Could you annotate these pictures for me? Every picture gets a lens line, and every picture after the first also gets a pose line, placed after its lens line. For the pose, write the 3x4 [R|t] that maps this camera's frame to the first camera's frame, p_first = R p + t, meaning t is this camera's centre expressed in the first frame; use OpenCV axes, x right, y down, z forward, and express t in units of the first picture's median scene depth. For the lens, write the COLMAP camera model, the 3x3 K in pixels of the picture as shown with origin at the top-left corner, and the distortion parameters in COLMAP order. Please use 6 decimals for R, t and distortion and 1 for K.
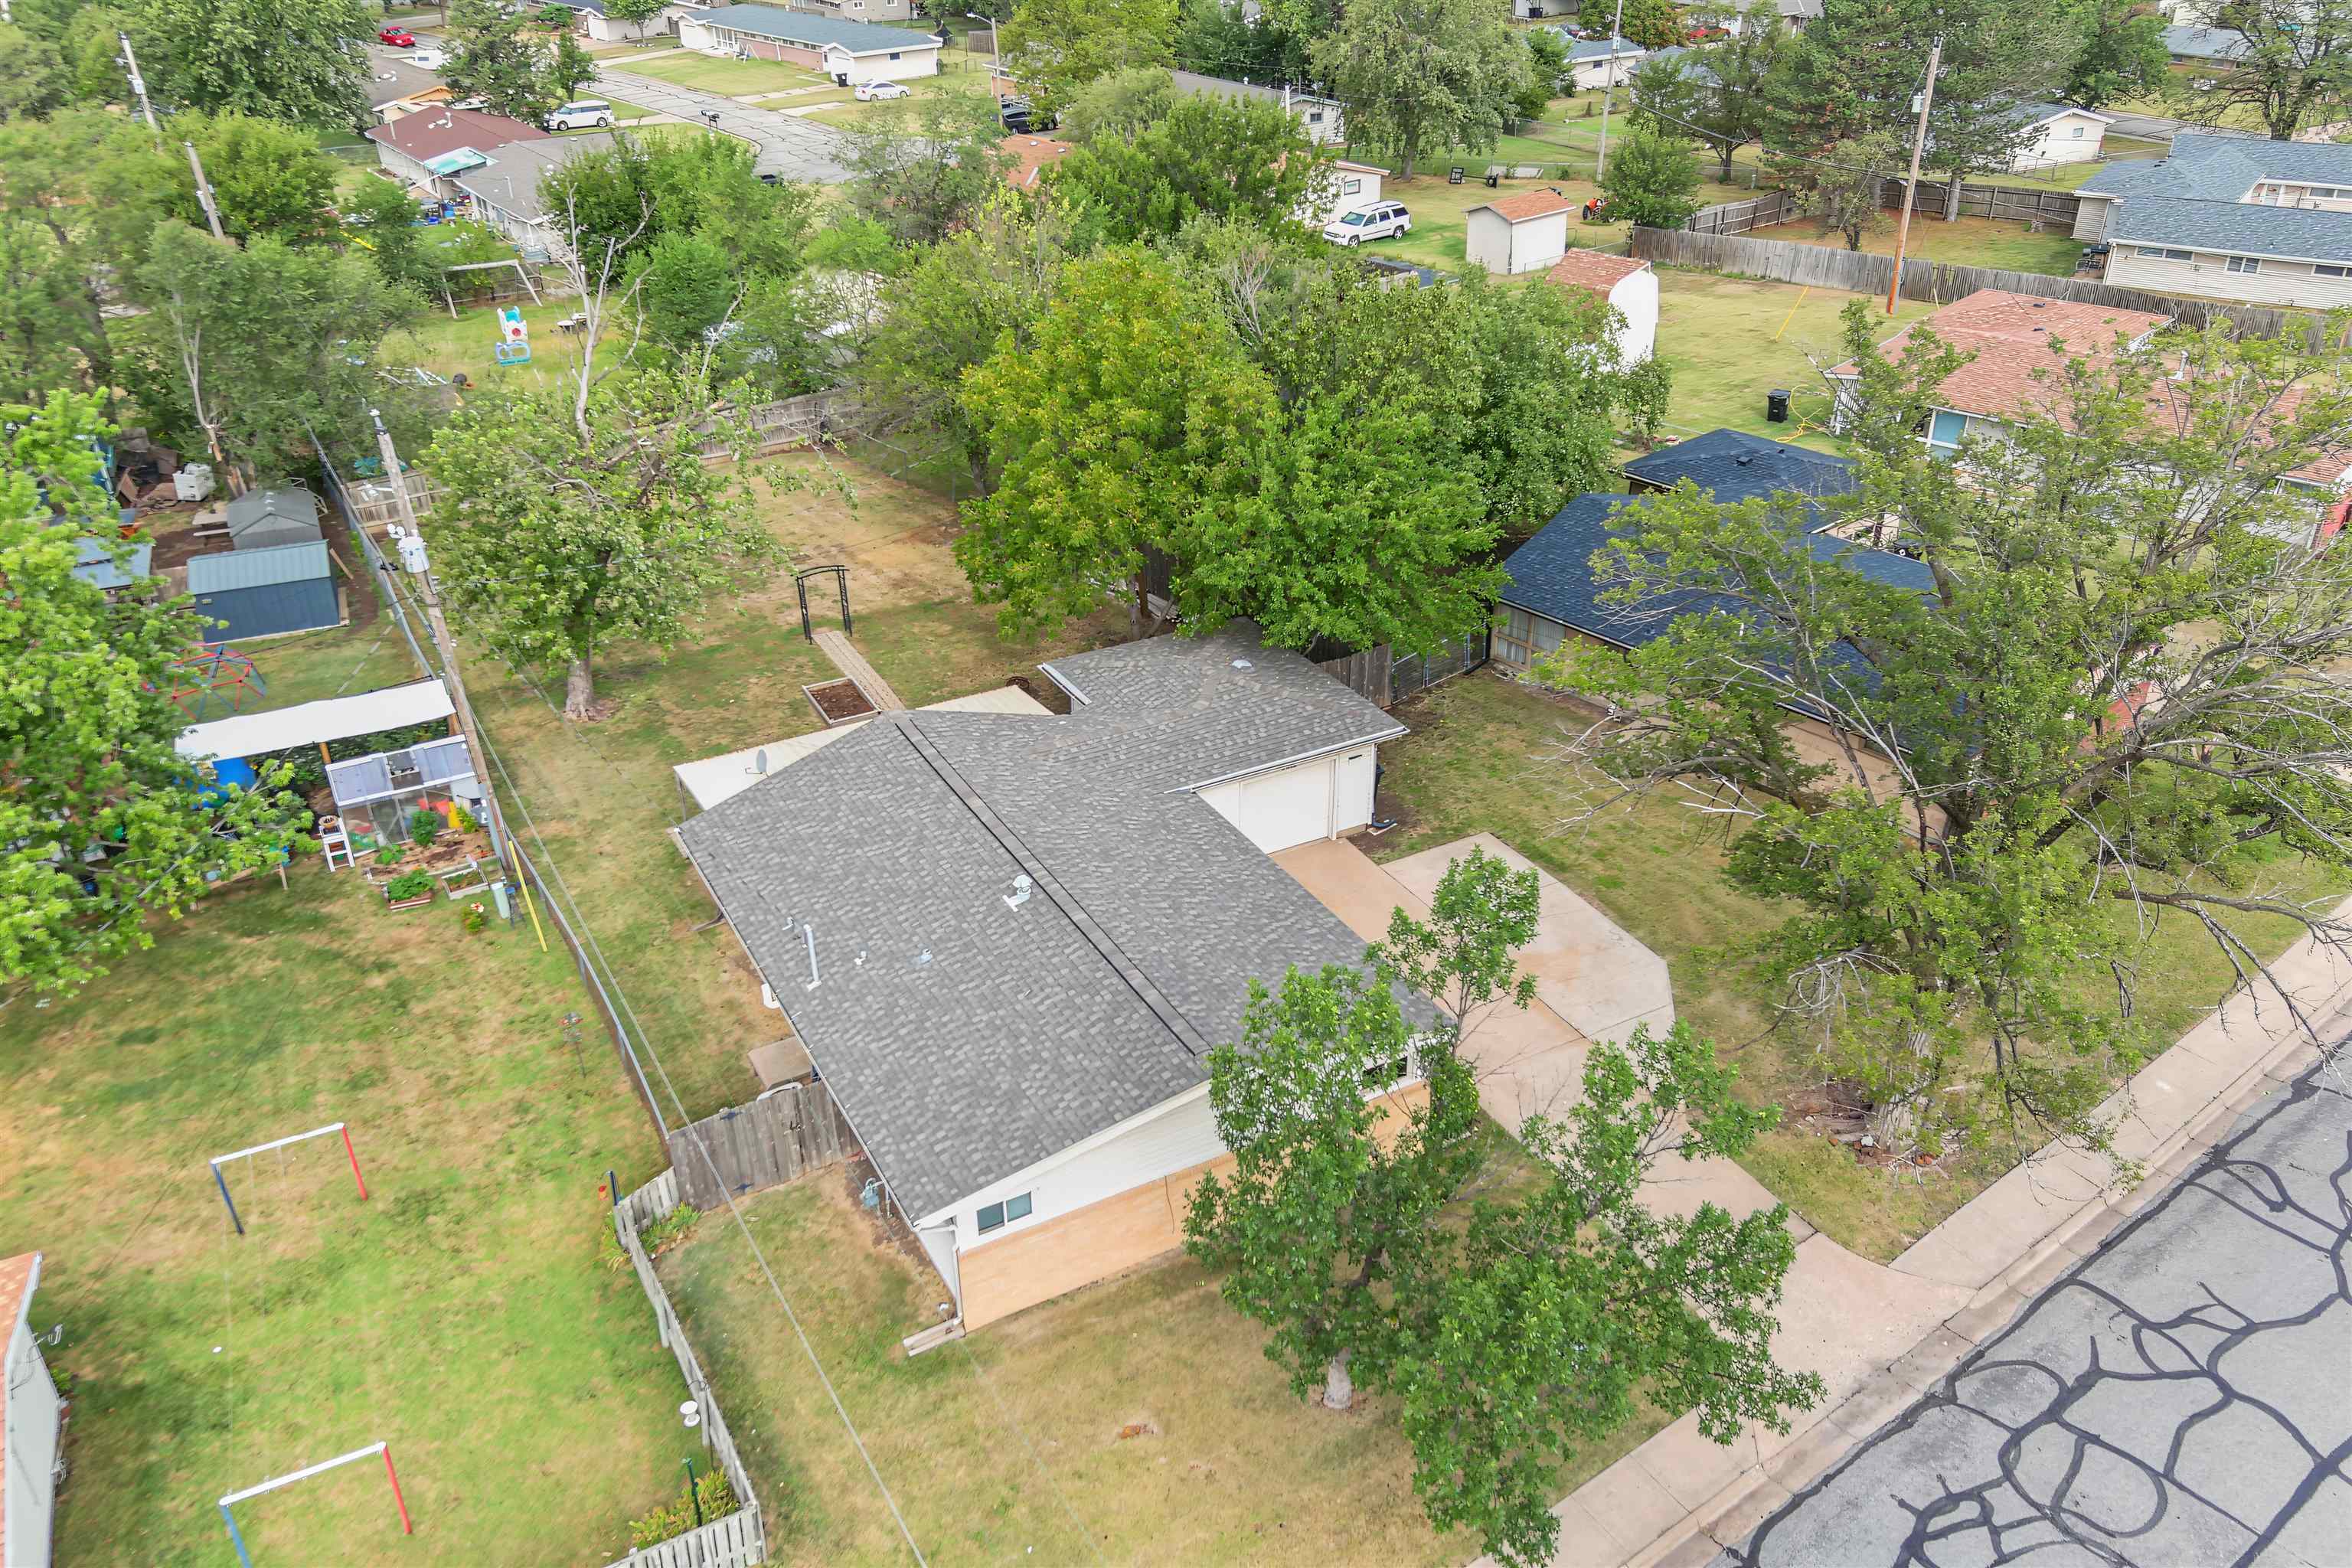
lens RADIAL K [[1779.1, 0, 1181.3], [0, 1779.1, 754.0], [0, 0, 1]] dist [0.061505, -0.073794]
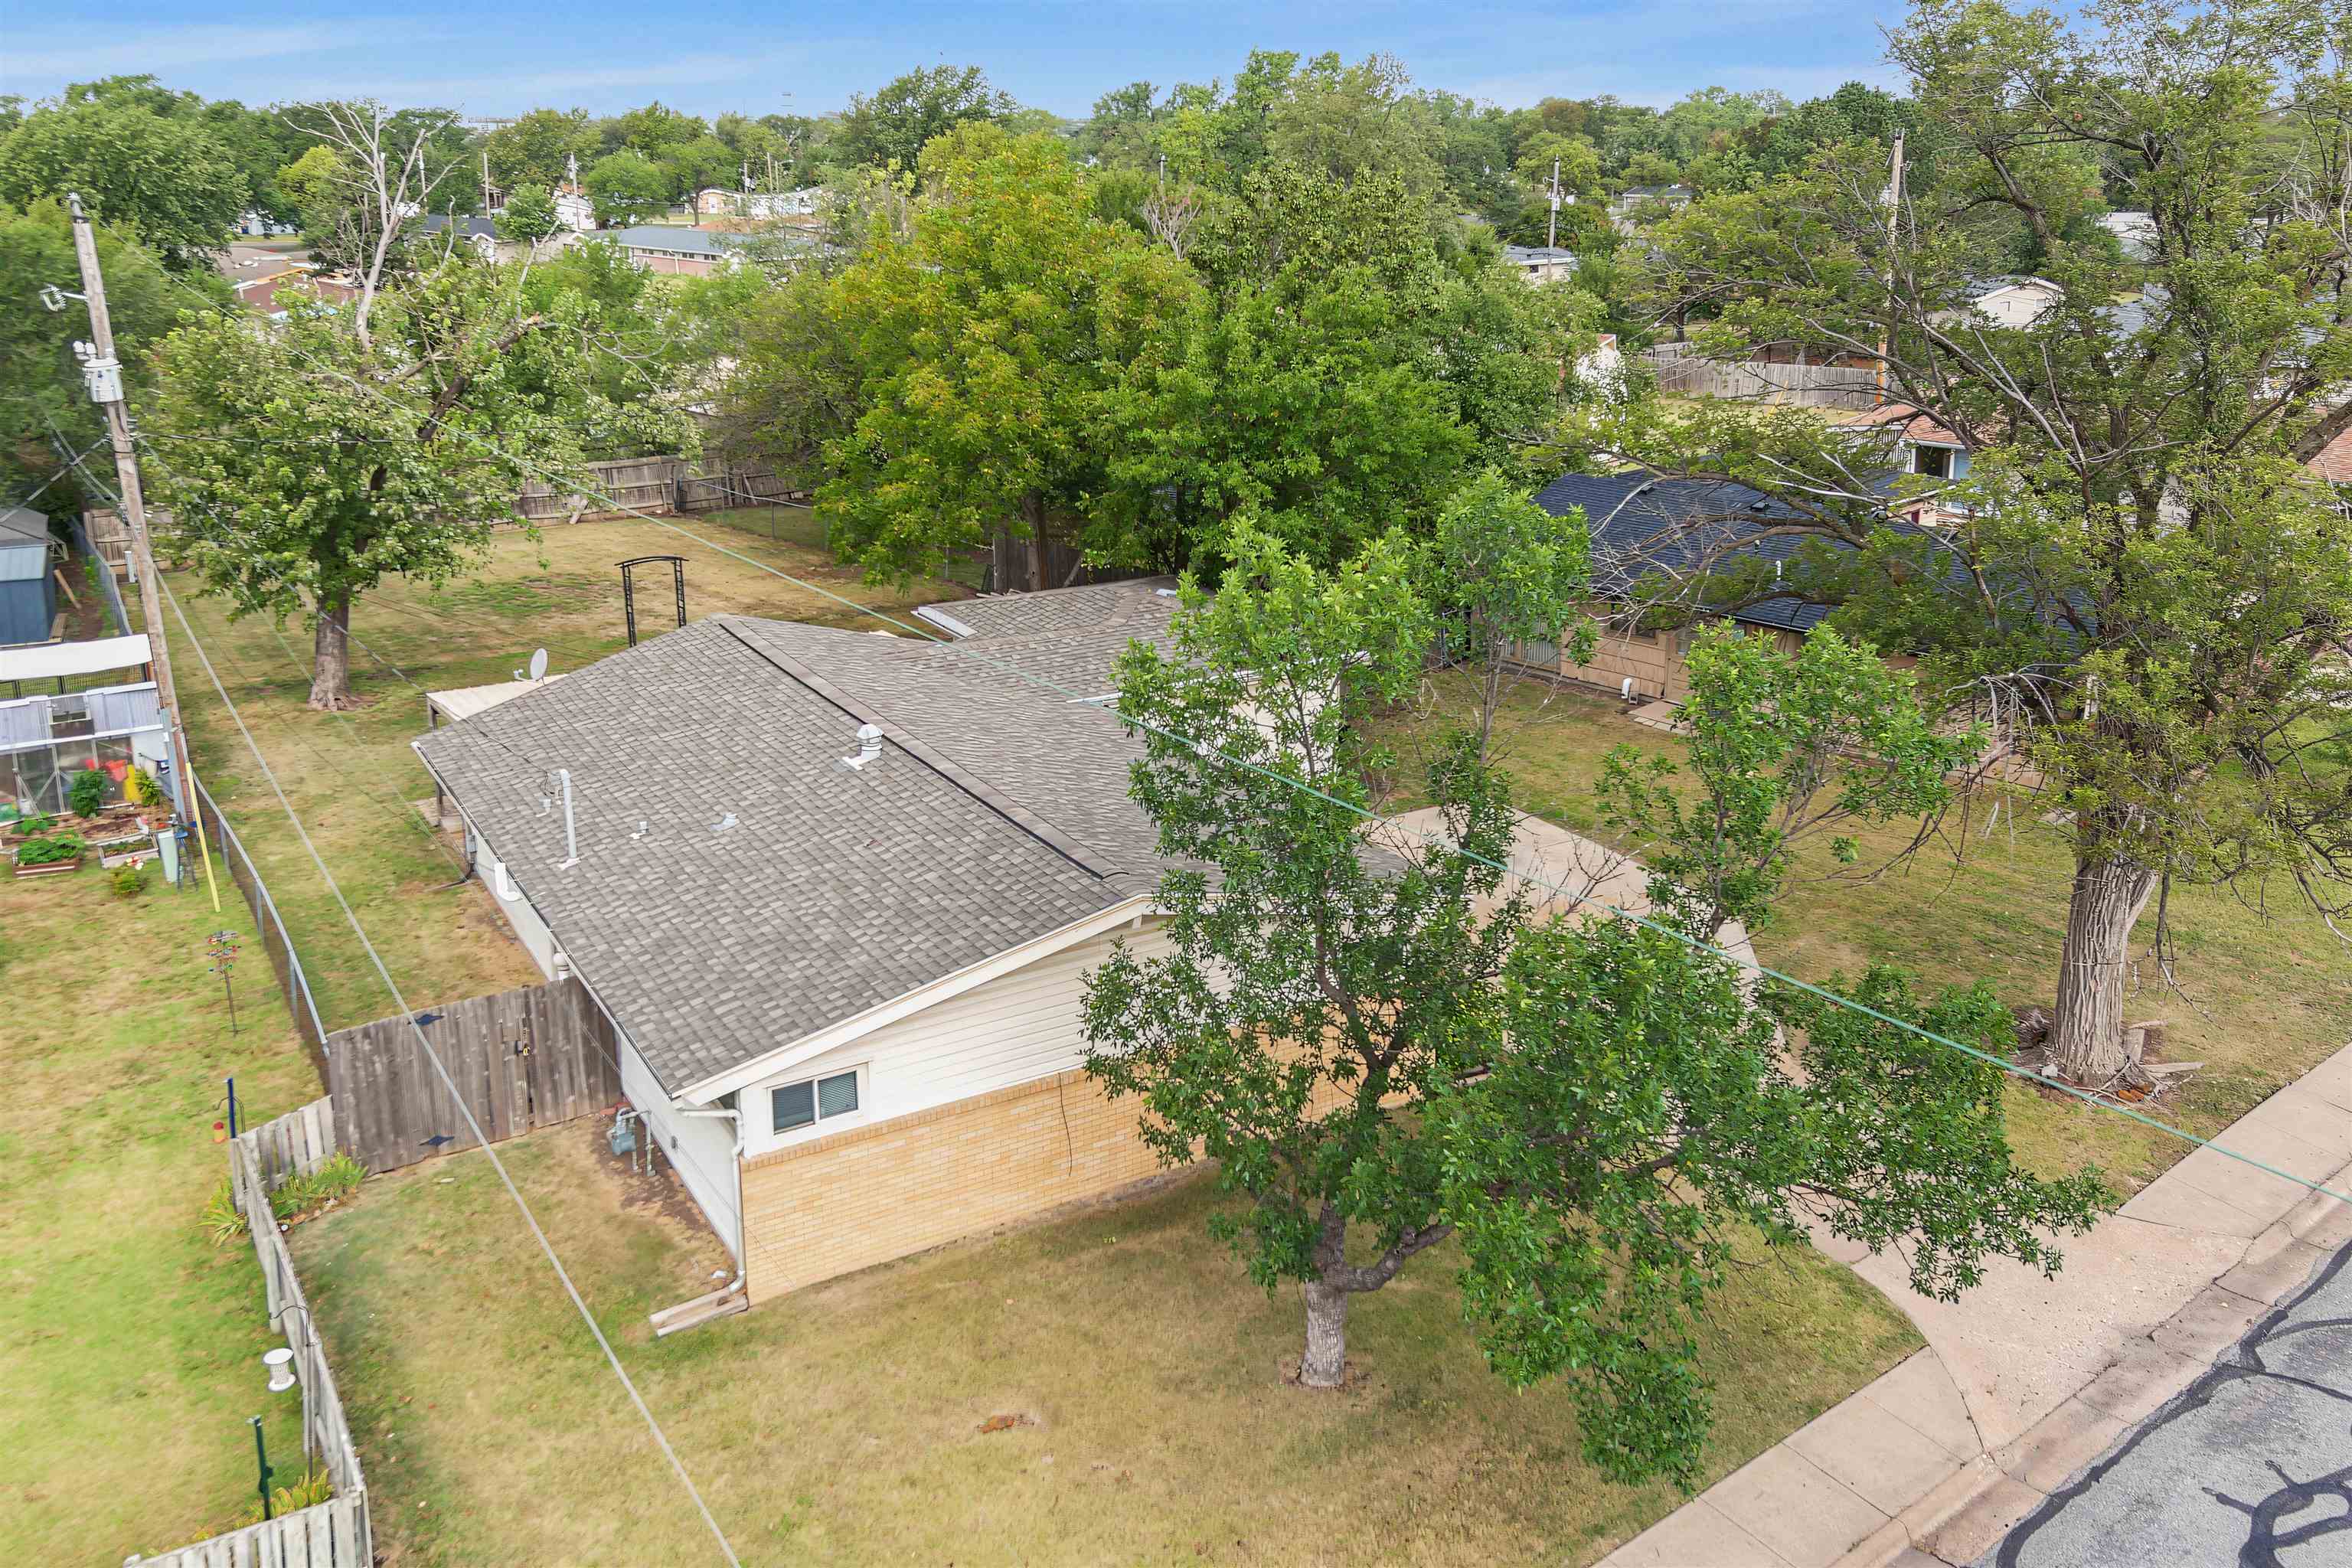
lens RADIAL K [[1821.3, 0, 1176.0], [0, 1821.3, 784.0], [0, 0, 1]] dist [0.046157, -0.039546]
pose [[0.999319, 0.001380, 0.036886, 0.009893], [0.008839, 0.961279, -0.275435, 0.320866], [-0.035838, 0.275573, 0.960612, 0.297937]]
